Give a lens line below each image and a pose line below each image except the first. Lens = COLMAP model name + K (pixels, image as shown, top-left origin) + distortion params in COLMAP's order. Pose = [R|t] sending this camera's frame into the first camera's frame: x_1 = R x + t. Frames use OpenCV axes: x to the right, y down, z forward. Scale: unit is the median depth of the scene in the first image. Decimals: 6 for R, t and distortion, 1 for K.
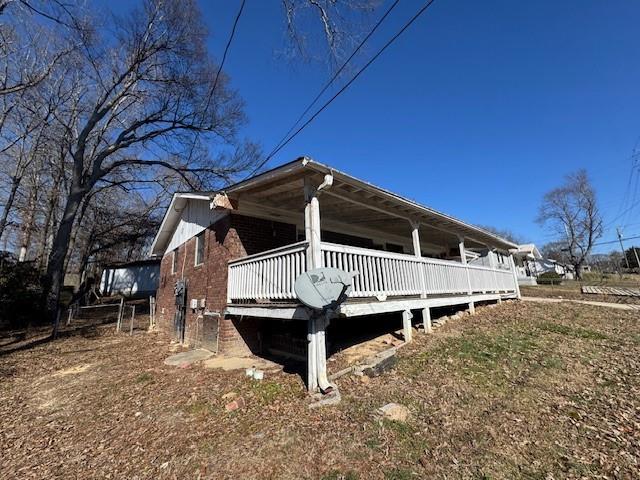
lens RADIAL K [[255.4, 0, 322.8], [0, 255.4, 239.3], [0, 0, 1]] dist [-0.000118, 0.000059]
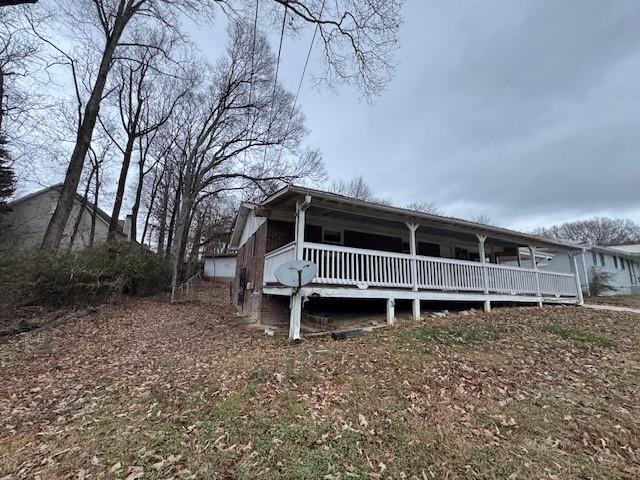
lens RADIAL K [[255.4, 0, 322.8], [0, 255.4, 239.3], [0, 0, 1]] dist [-0.000118, 0.000059]
pose [[0.954842, 0.006529, -0.297041, 0.327721], [-0.001750, 0.999865, 0.016350, -0.019882], [0.297107, -0.015092, 0.954725, -0.208139]]
